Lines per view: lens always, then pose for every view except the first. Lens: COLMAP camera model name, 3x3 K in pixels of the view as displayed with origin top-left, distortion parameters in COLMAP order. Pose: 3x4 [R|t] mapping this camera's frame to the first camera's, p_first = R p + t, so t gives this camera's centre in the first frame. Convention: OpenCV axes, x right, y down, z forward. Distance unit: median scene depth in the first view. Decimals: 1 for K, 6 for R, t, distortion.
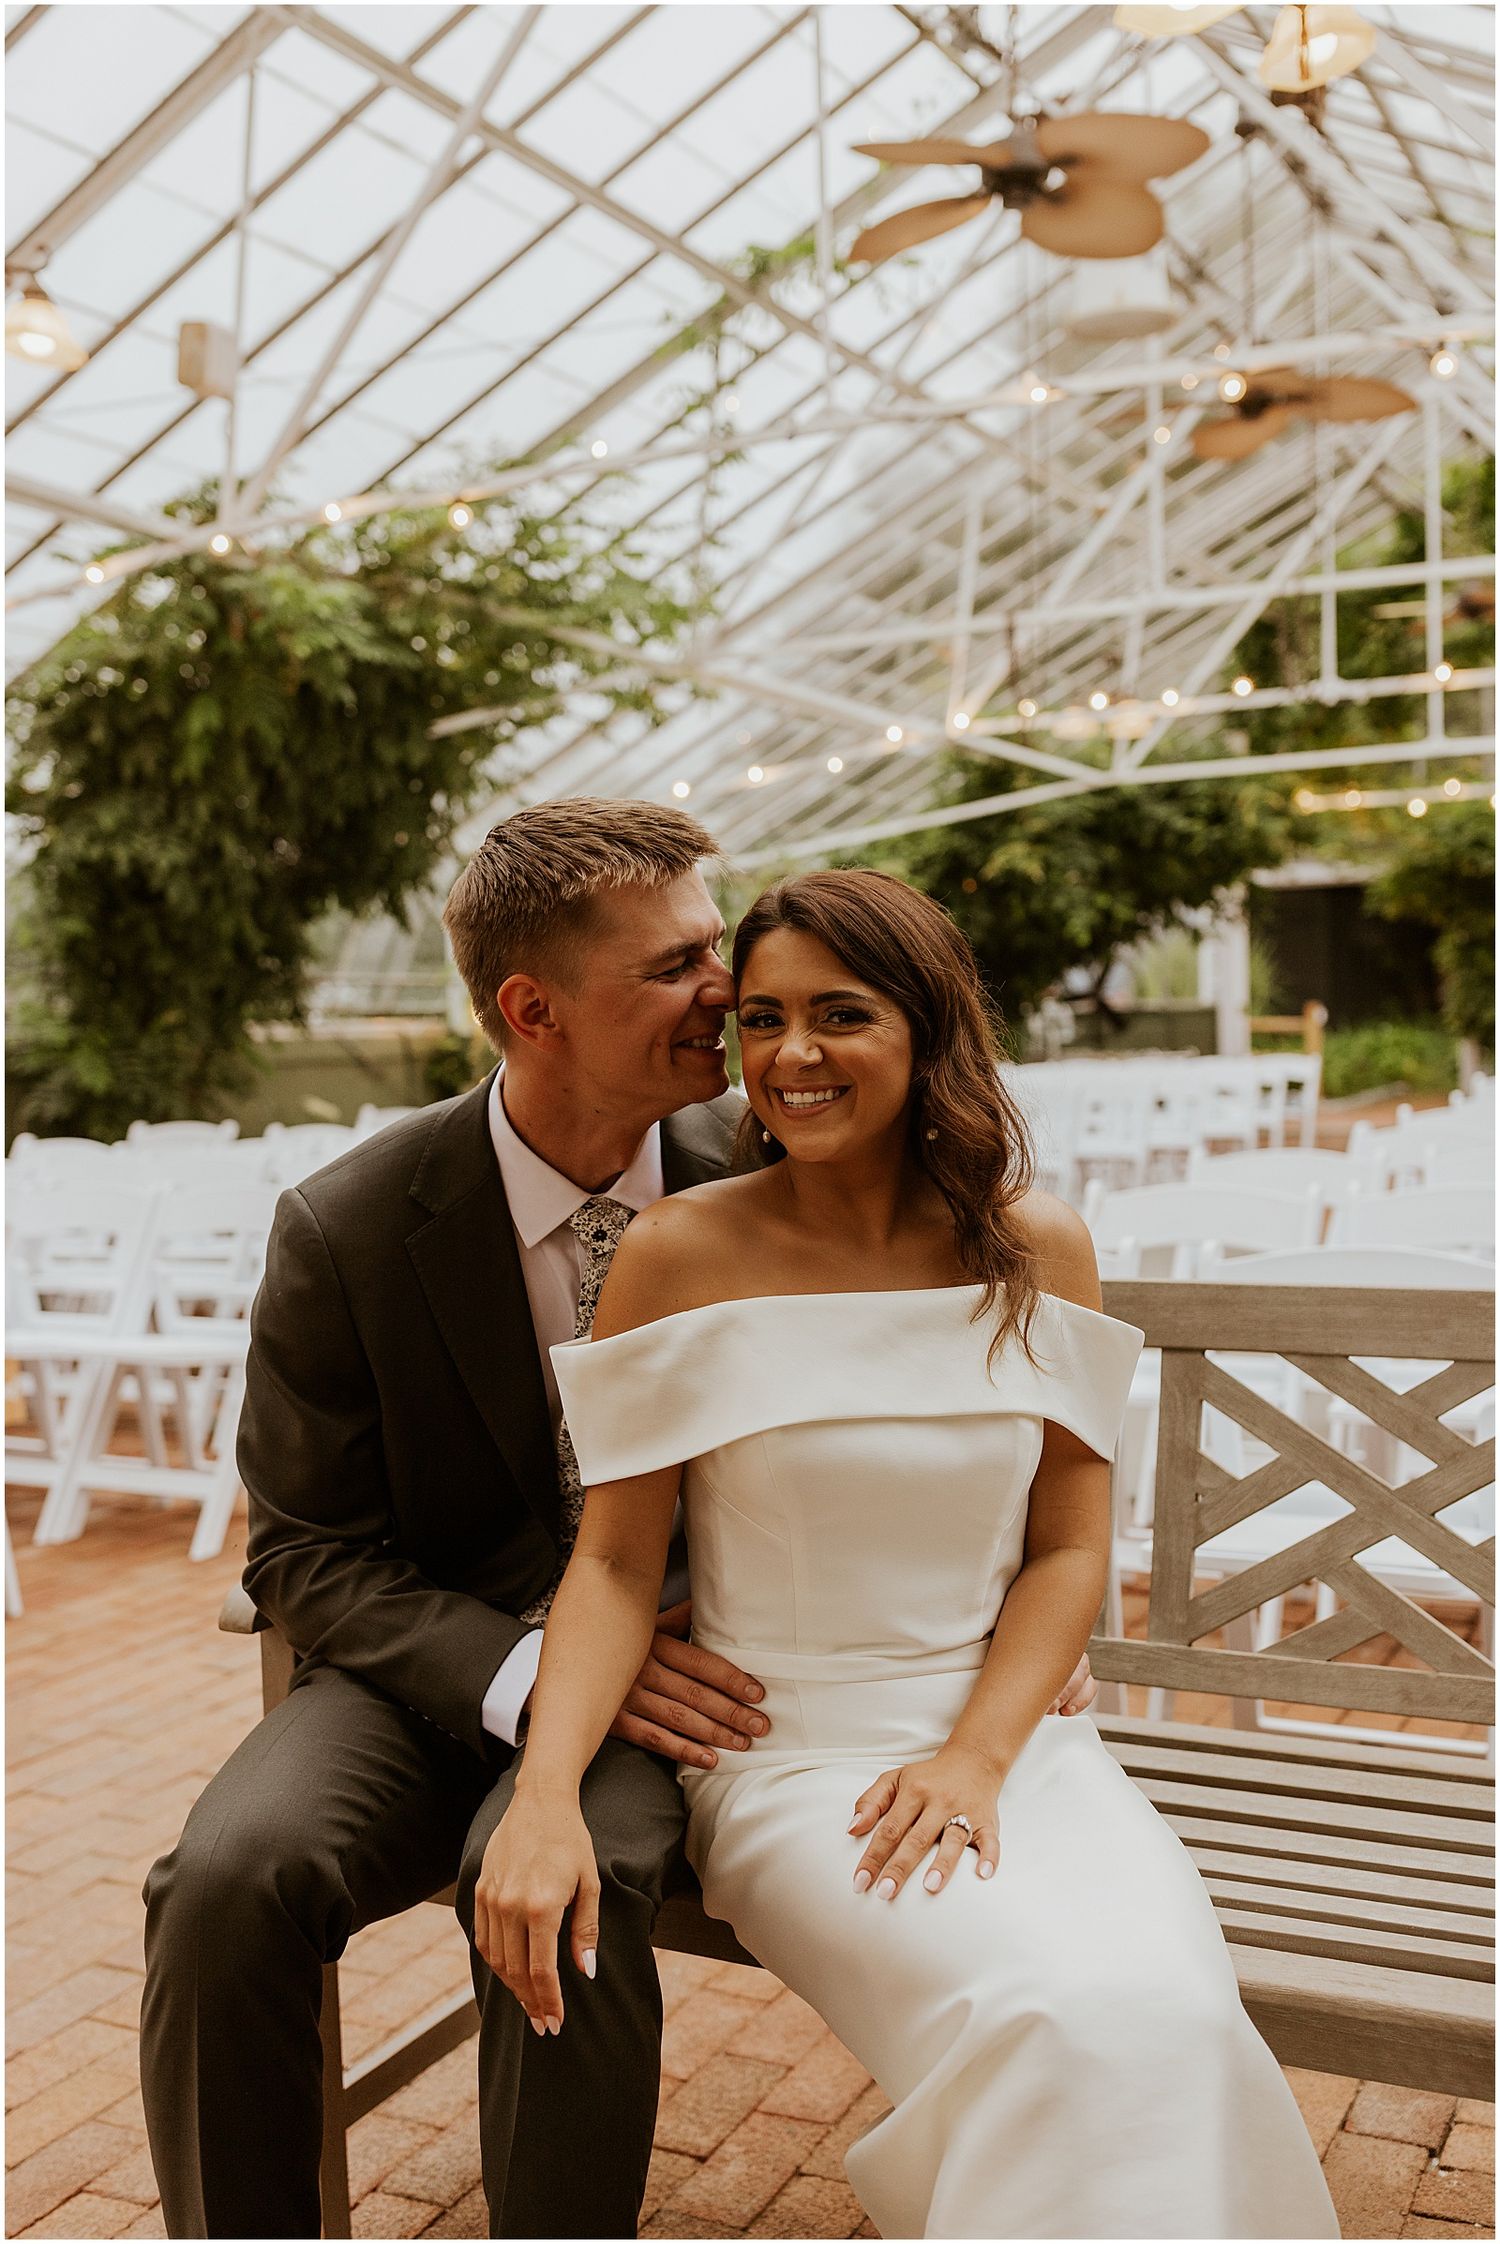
lens RADIAL K [[2230.6, 0, 748.0], [0, 2230.6, 1151.3], [0, 0, 1]] dist [-0.003732, -0.014491]
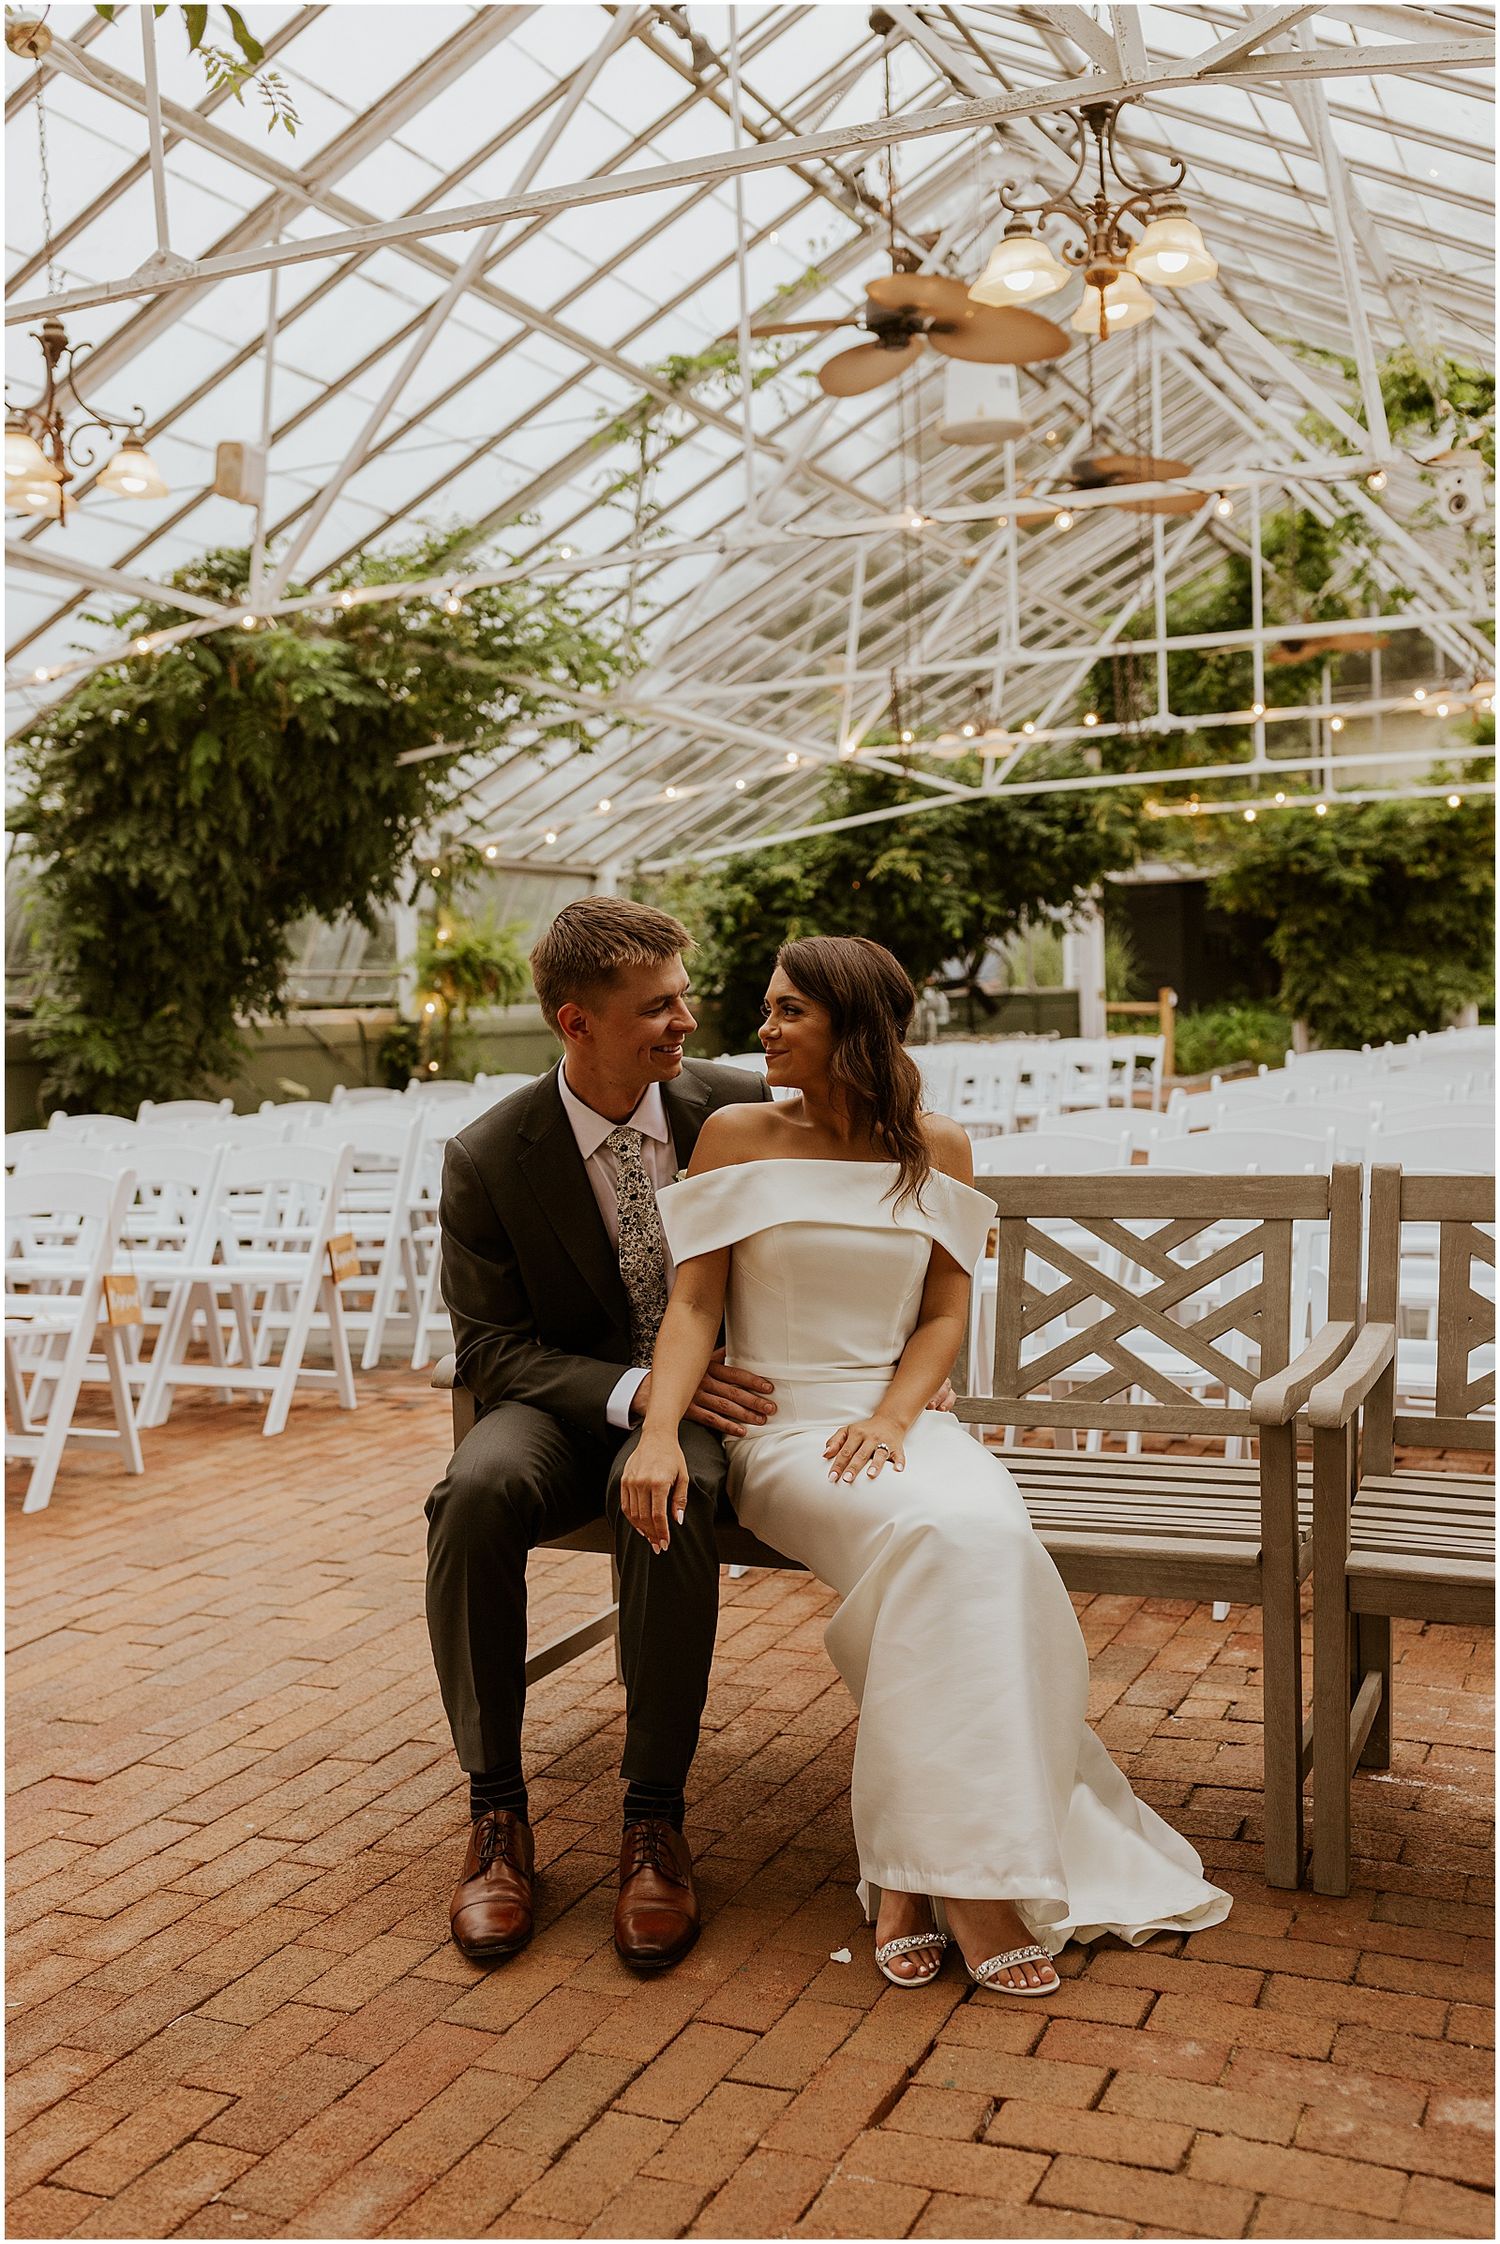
lens RADIAL K [[2171.8, 0, 750.0], [0, 2171.8, 1122.0], [0, 0, 1]] dist [-0.003023, -0.018338]
pose [[0.998616, -0.009066, 0.051801, -0.018740], [0.009313, 0.999946, -0.004516, 0.006425], [-0.051757, 0.004992, 0.998647, -0.139425]]
